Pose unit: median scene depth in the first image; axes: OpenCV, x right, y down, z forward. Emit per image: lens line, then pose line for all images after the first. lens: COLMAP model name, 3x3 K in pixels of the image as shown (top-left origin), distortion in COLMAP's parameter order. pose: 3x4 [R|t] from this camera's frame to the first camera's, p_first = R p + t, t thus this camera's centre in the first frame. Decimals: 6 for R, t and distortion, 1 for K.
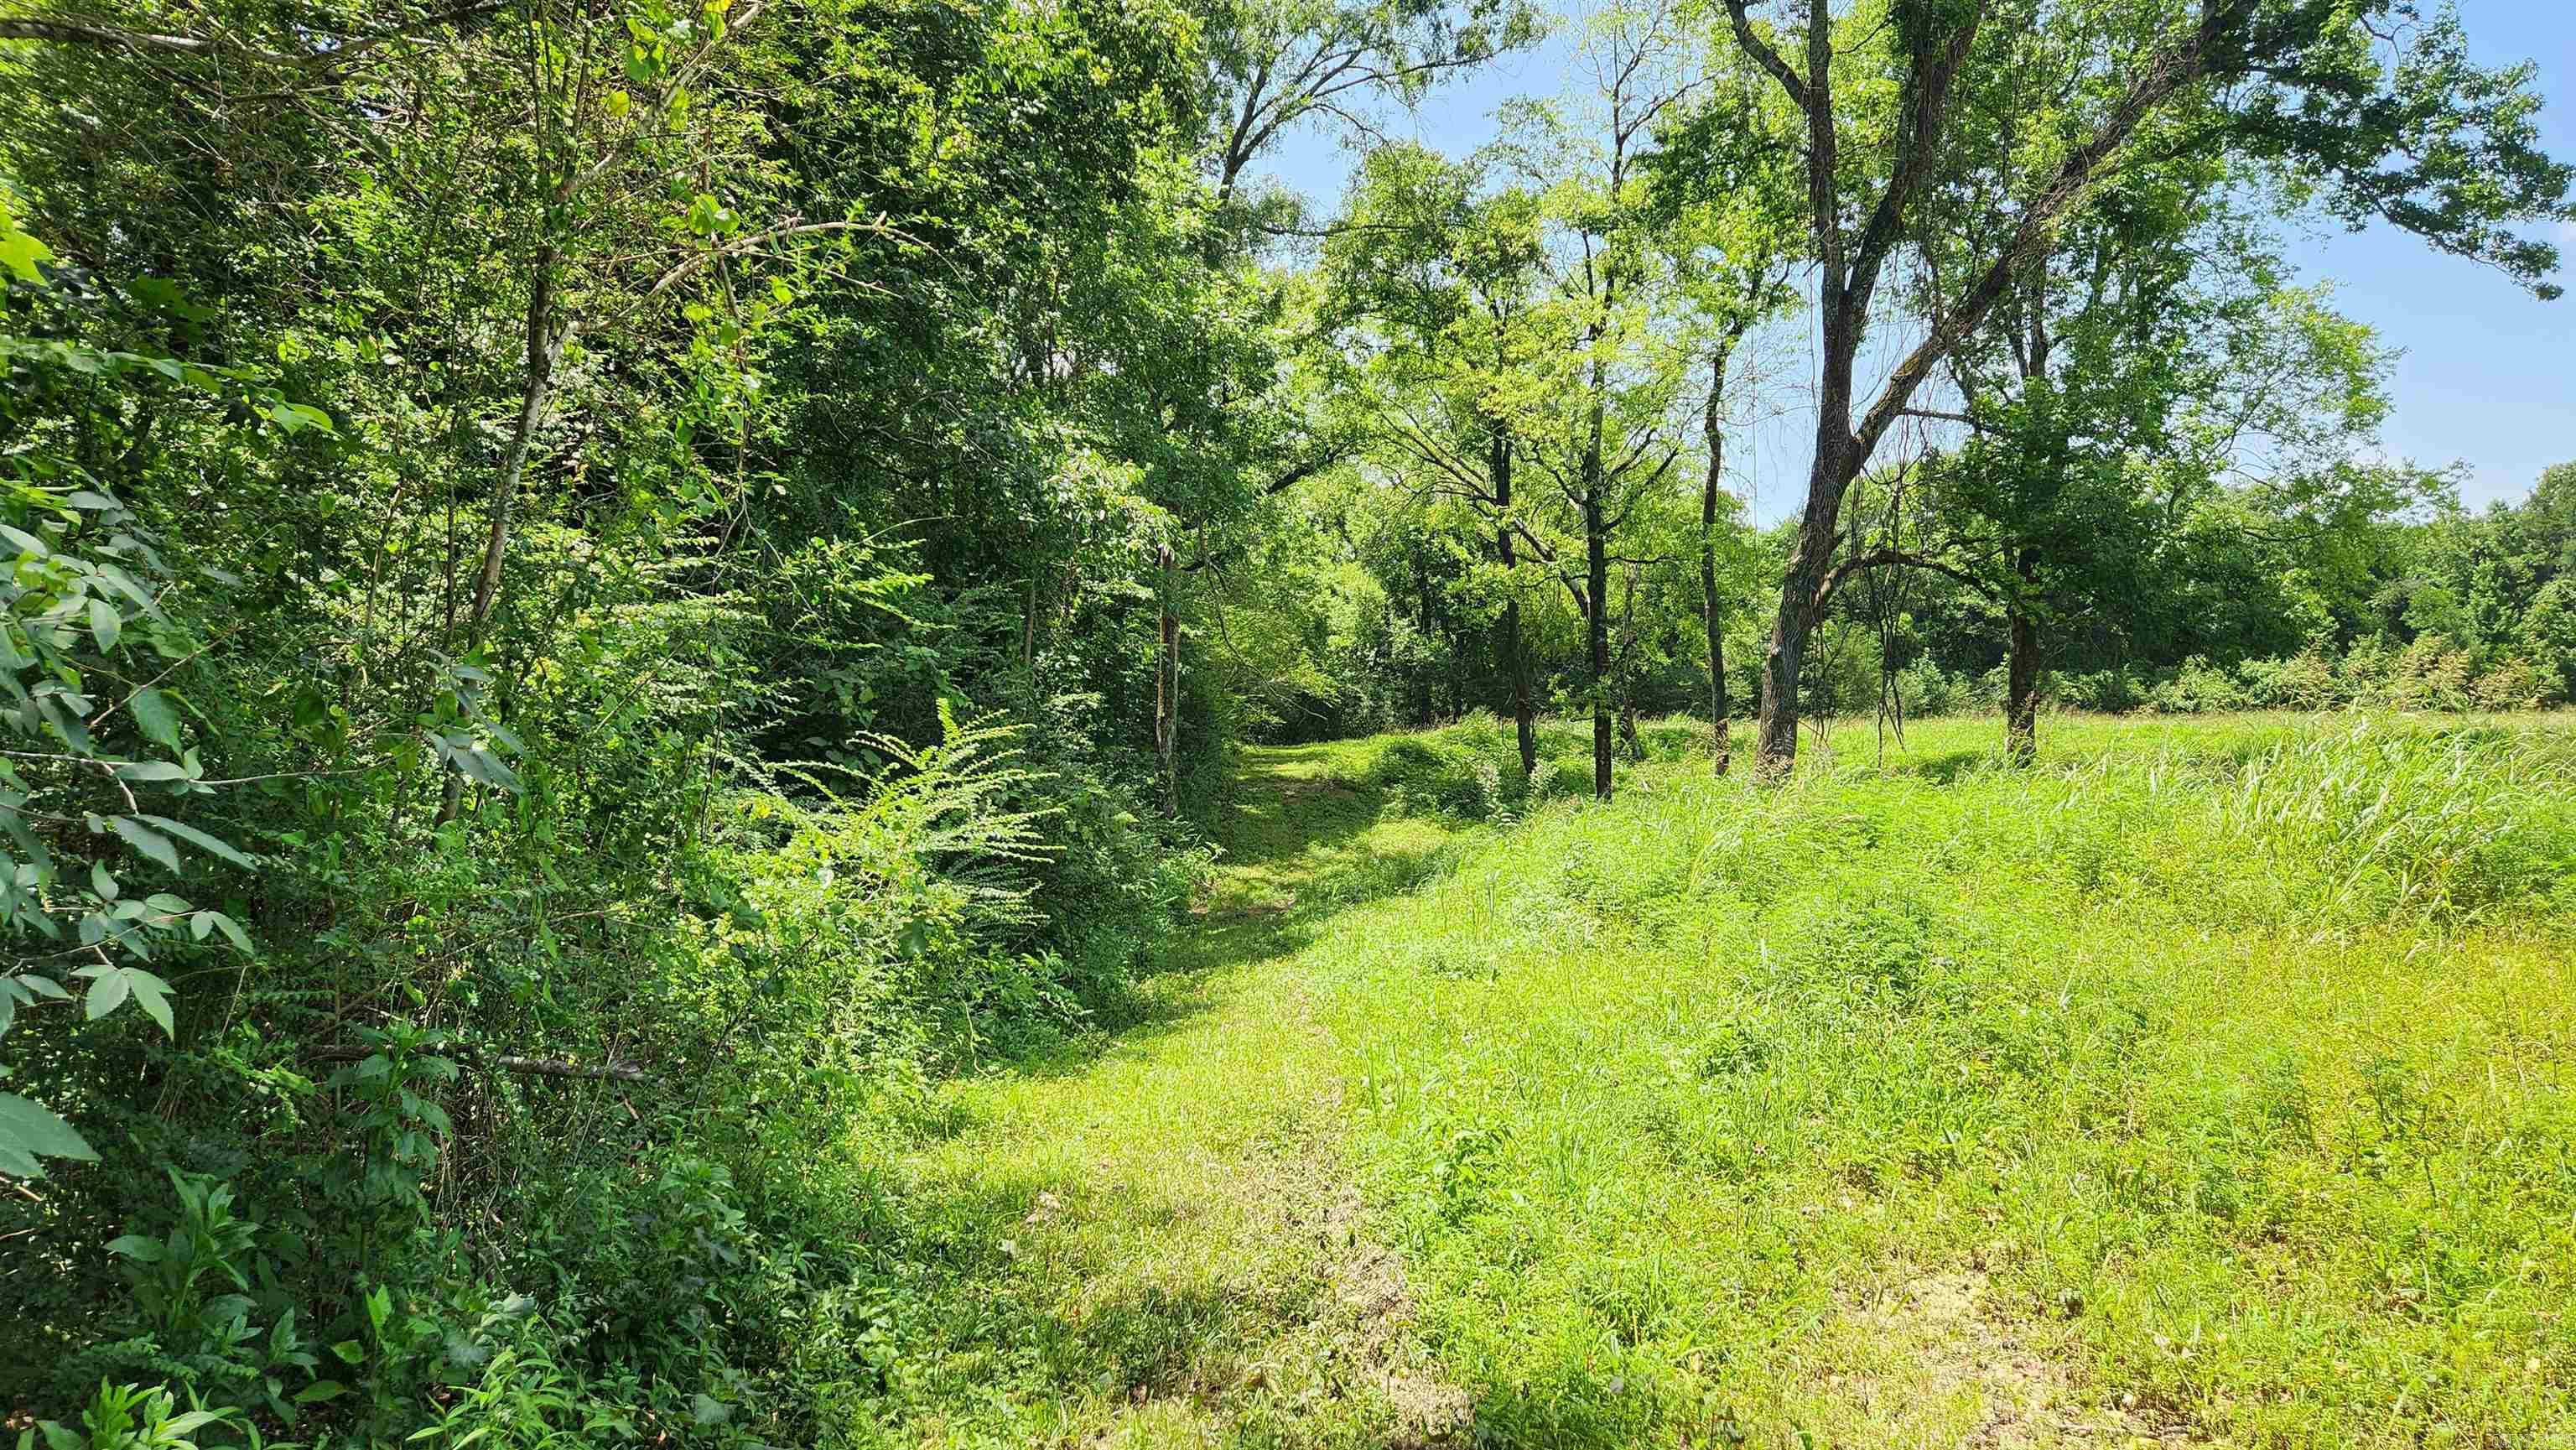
lens RADIAL K [[1719.7, 0, 1288.0], [0, 1719.7, 725.0], [0, 0, 1]] dist [0.051108, -0.051197]
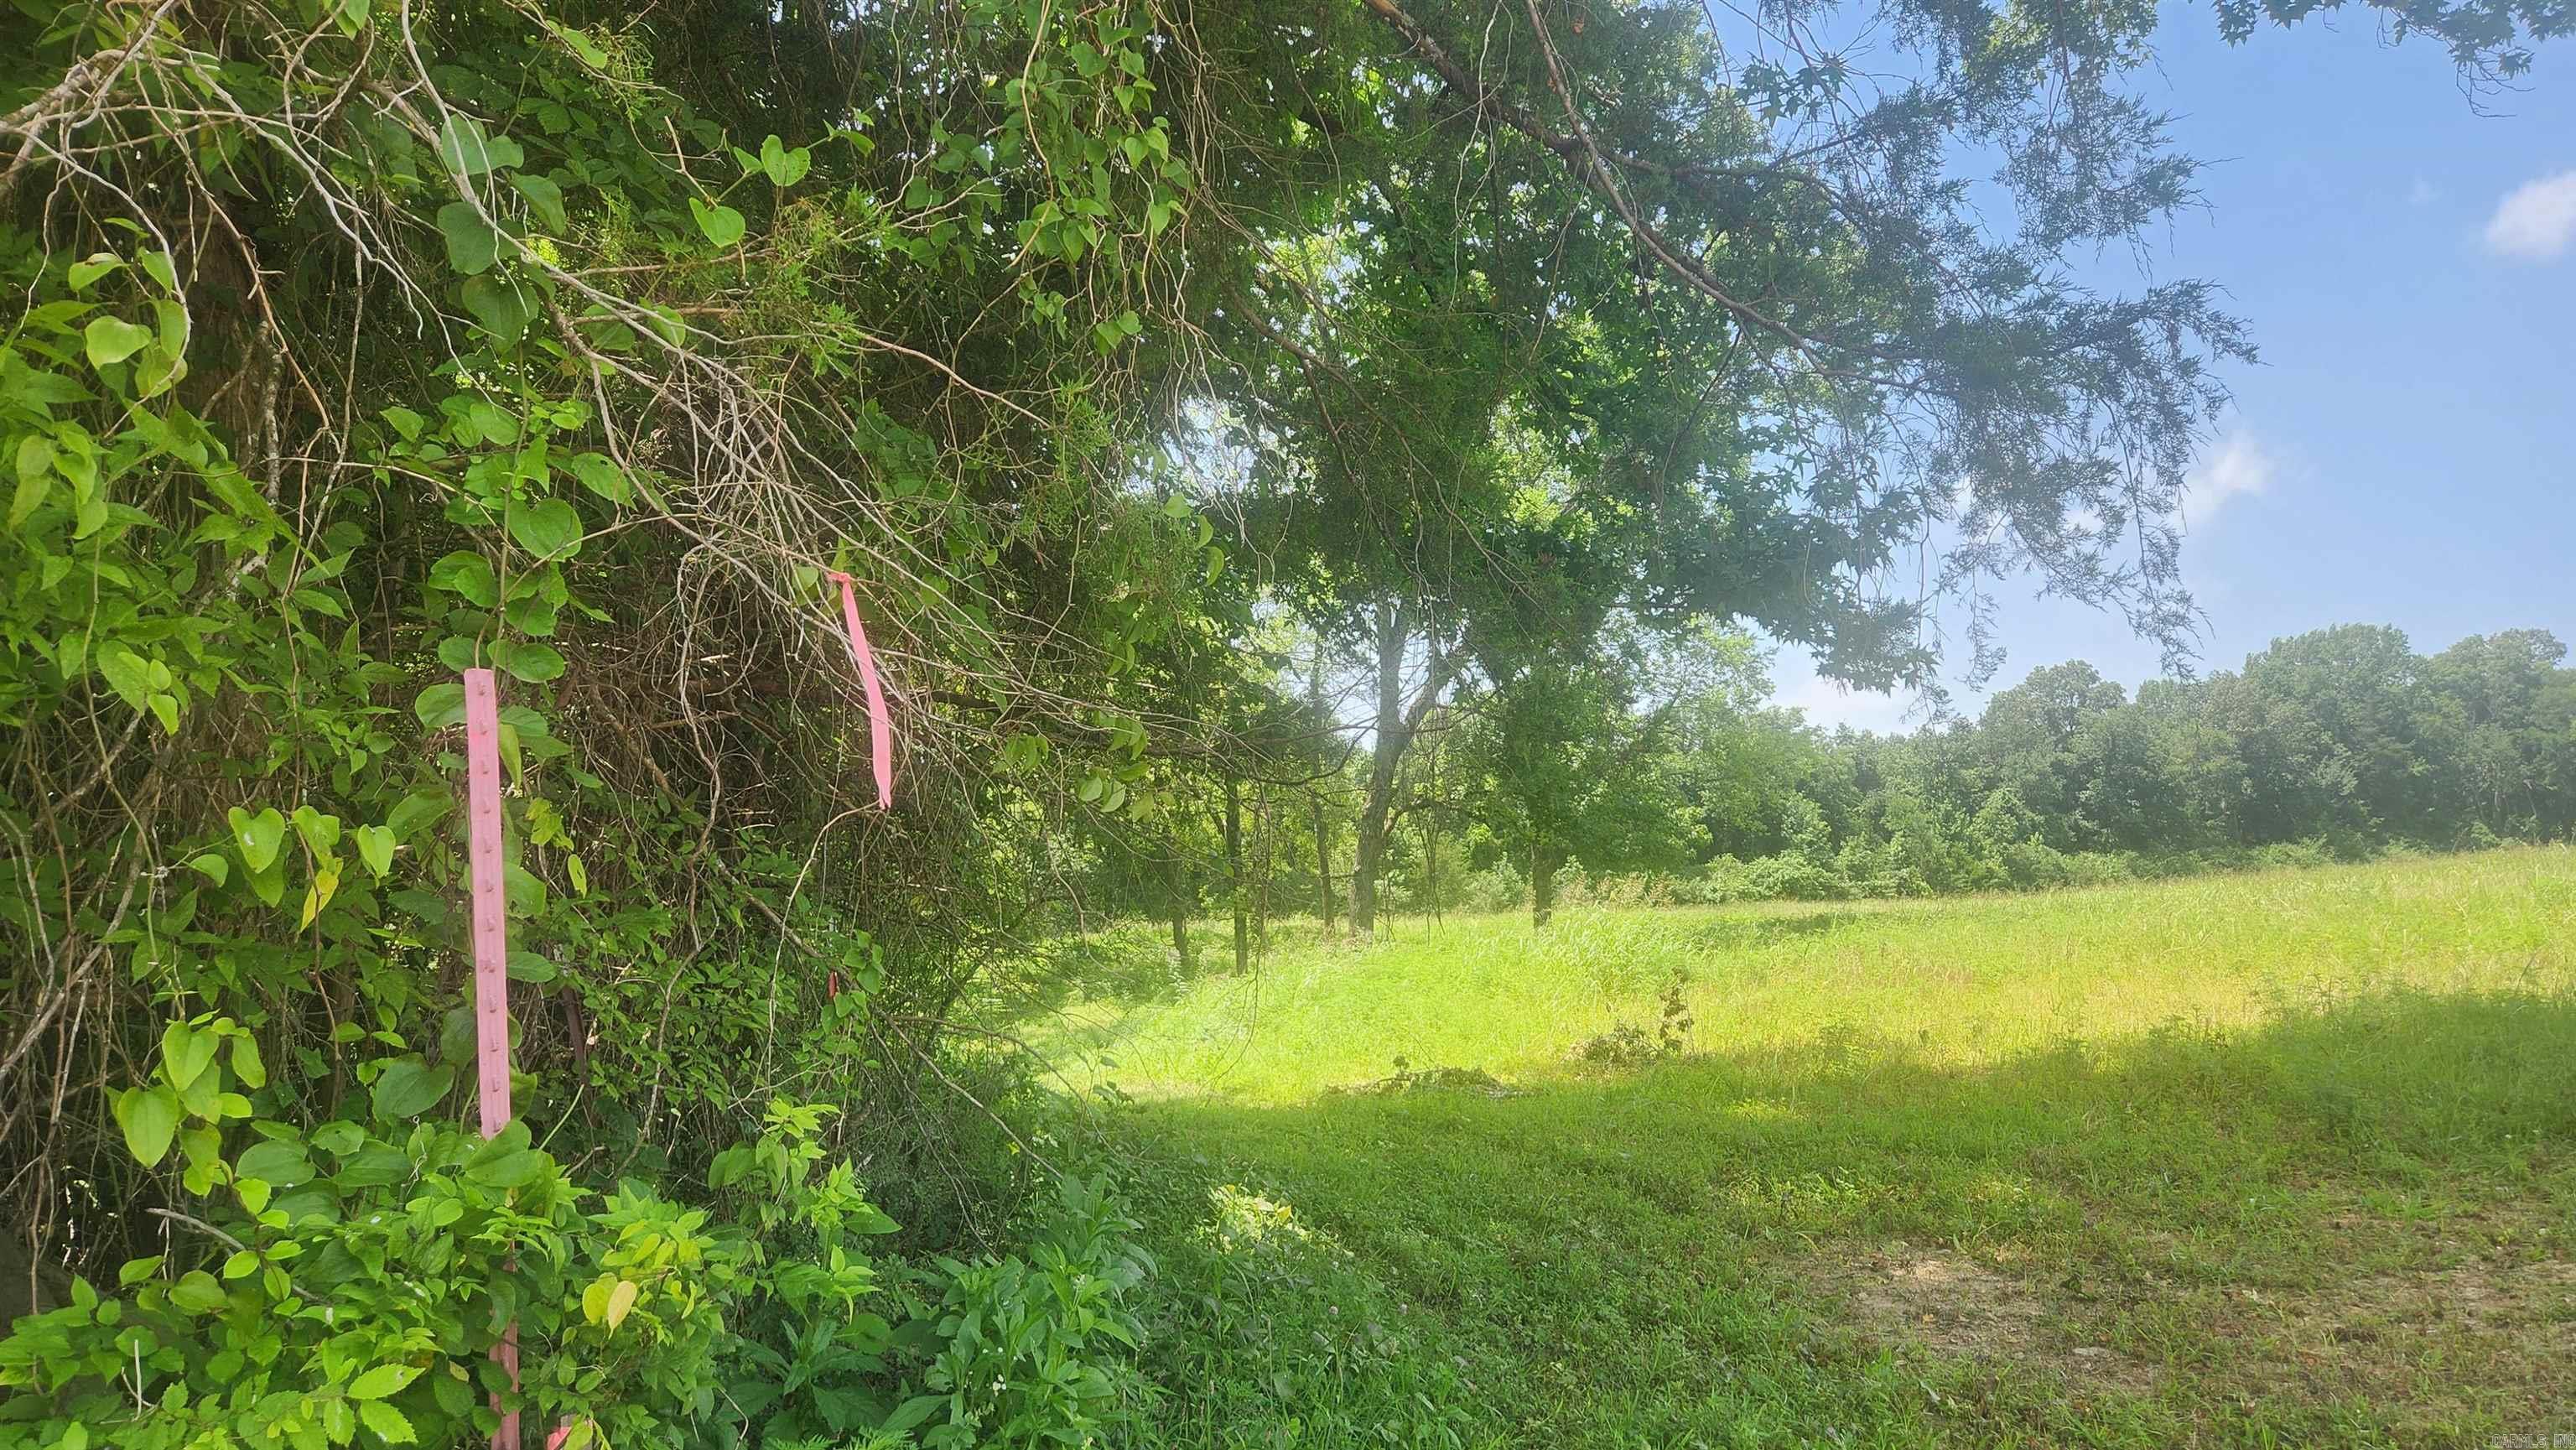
lens RADIAL K [[1731.4, 0, 1286.9], [0, 1731.4, 766.8], [0, 0, 1]] dist [0.097901, -0.083033]
pose [[0.977373, -0.005705, 0.211447, -0.055955], [0.025532, 0.995509, -0.091155, 0.002465], [-0.209977, 0.094491, 0.973130, -0.280217]]
